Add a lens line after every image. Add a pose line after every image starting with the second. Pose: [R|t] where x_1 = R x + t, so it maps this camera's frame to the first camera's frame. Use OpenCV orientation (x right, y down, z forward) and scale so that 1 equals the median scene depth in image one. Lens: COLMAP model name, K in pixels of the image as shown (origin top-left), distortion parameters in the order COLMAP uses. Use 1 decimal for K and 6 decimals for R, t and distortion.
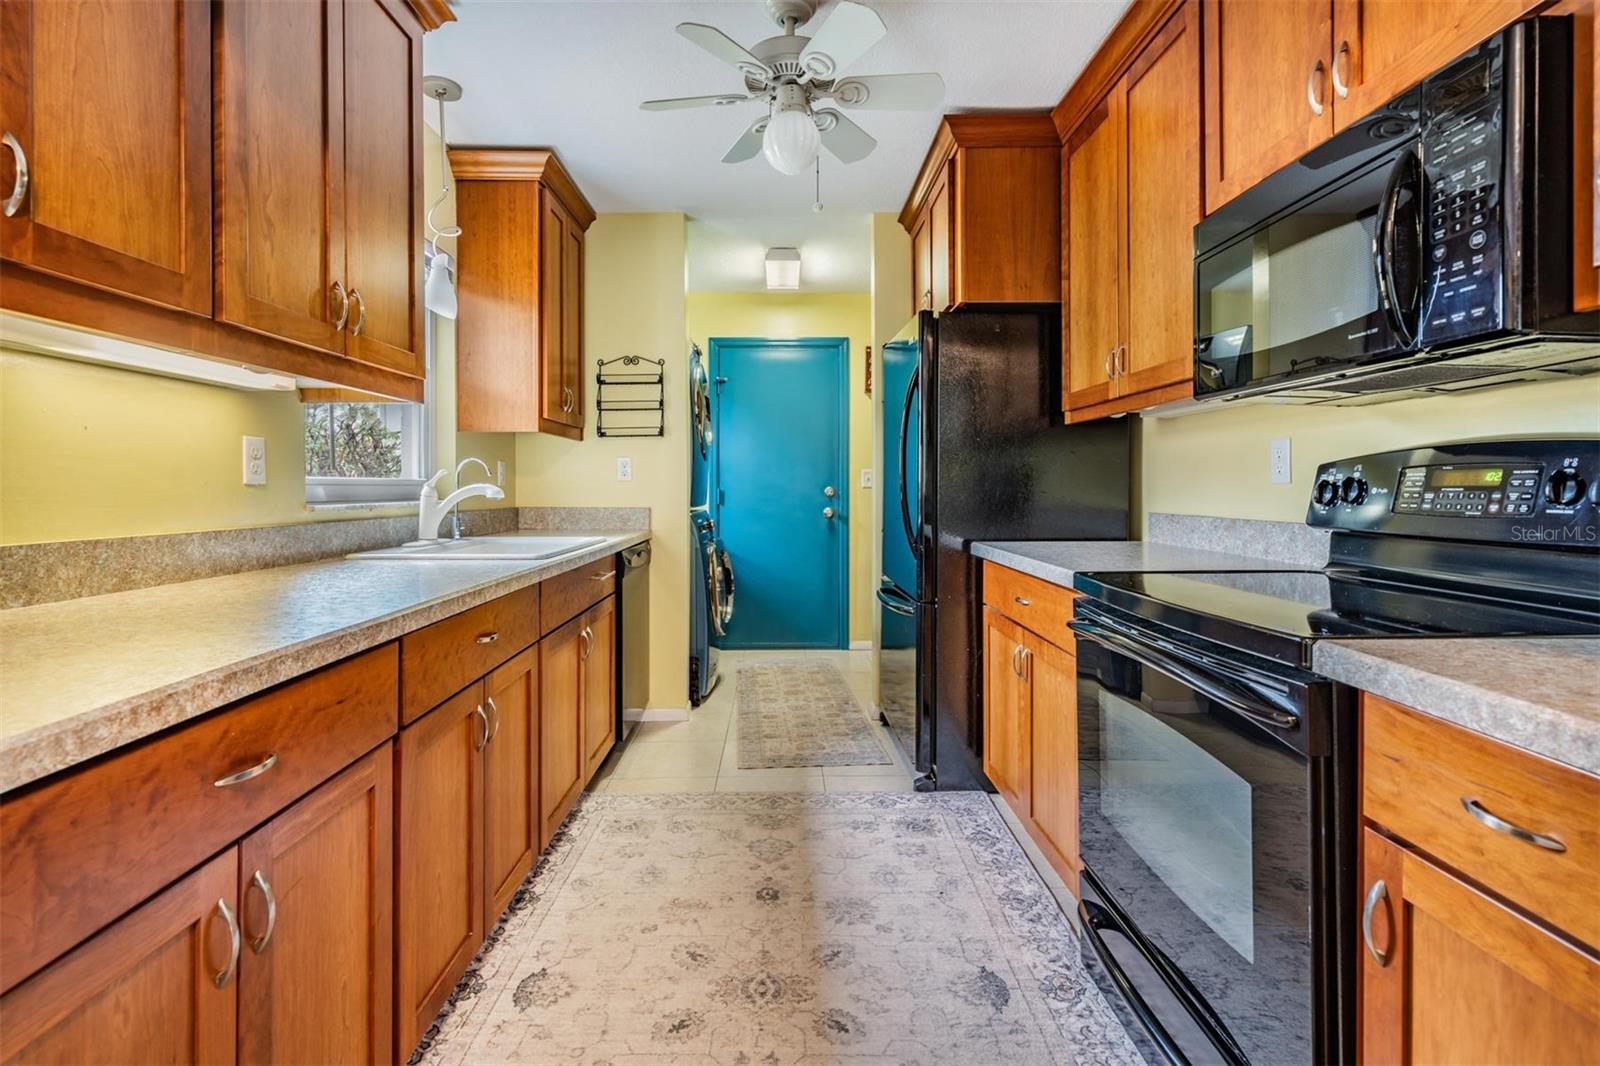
lens RADIAL K [[743.3, 0, 794.0], [0, 743.3, 486.2], [0, 0, 1]] dist [0.000589, -0.000465]
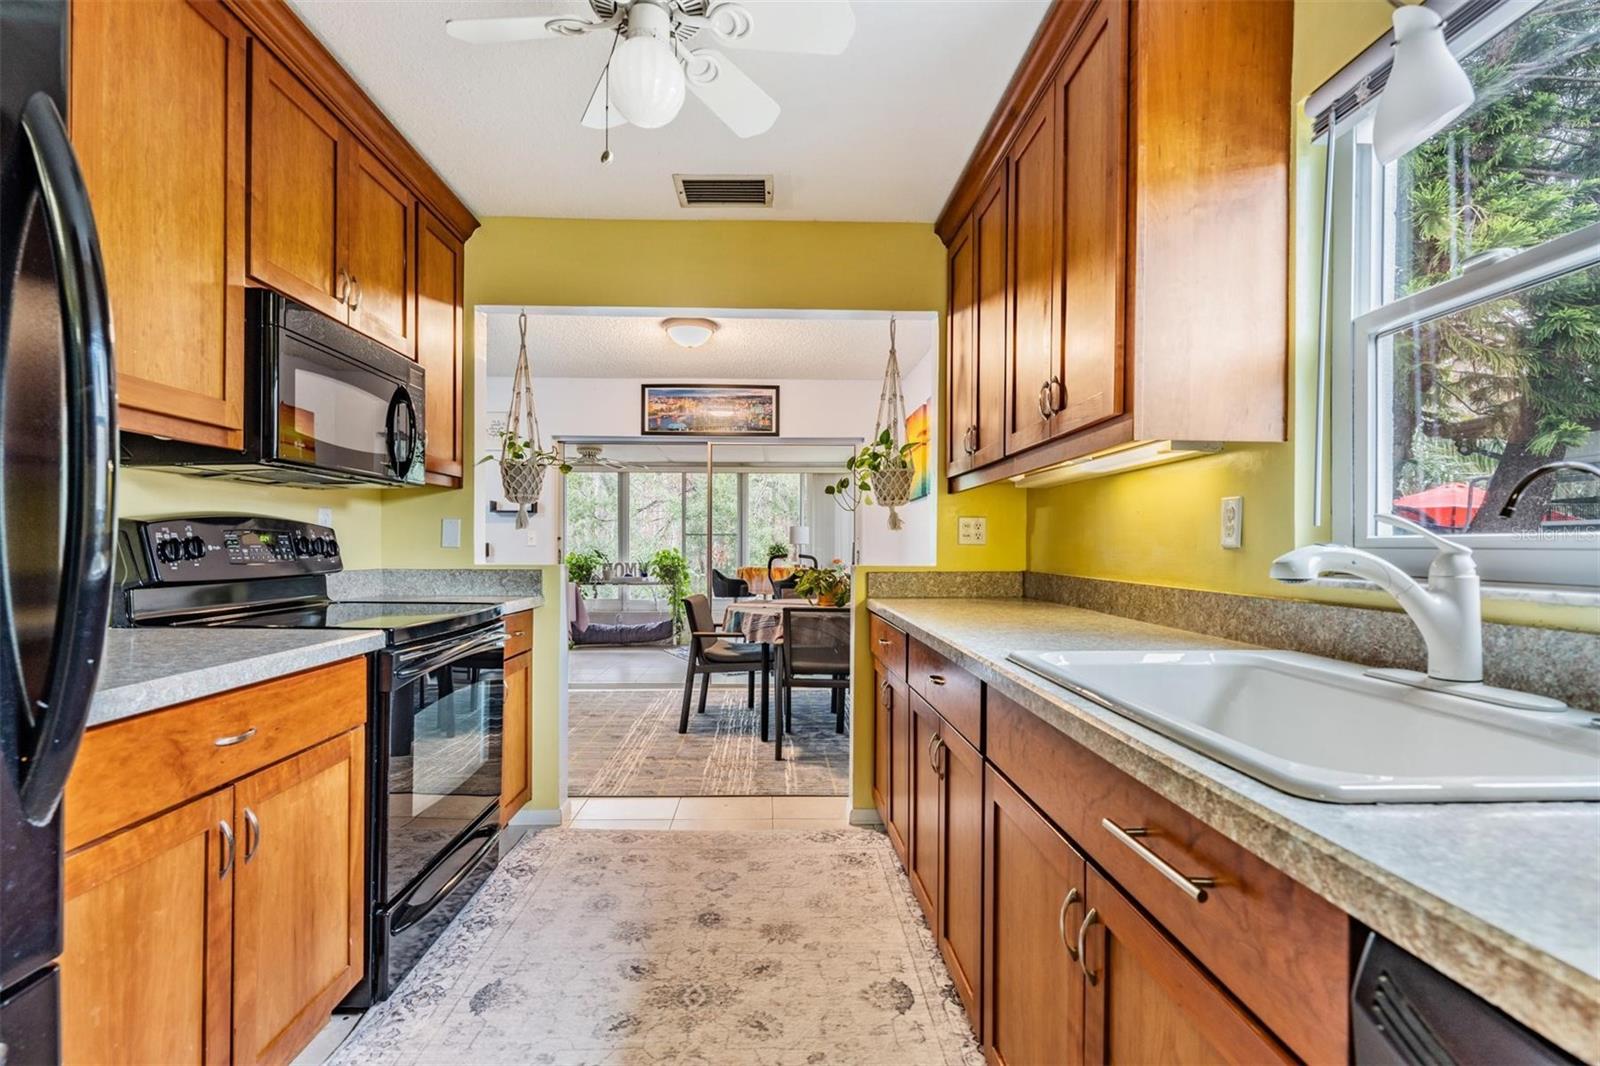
lens RADIAL K [[740.6, 0, 789.5], [0, 740.6, 551.1], [0, 0, 1]] dist [0.001638, 0.000126]
pose [[-0.999910, -0.005125, -0.012377, -0.113579], [-0.005218, 0.999958, 0.007501, -0.001738], [0.012338, 0.007565, -0.999895, 1.422662]]
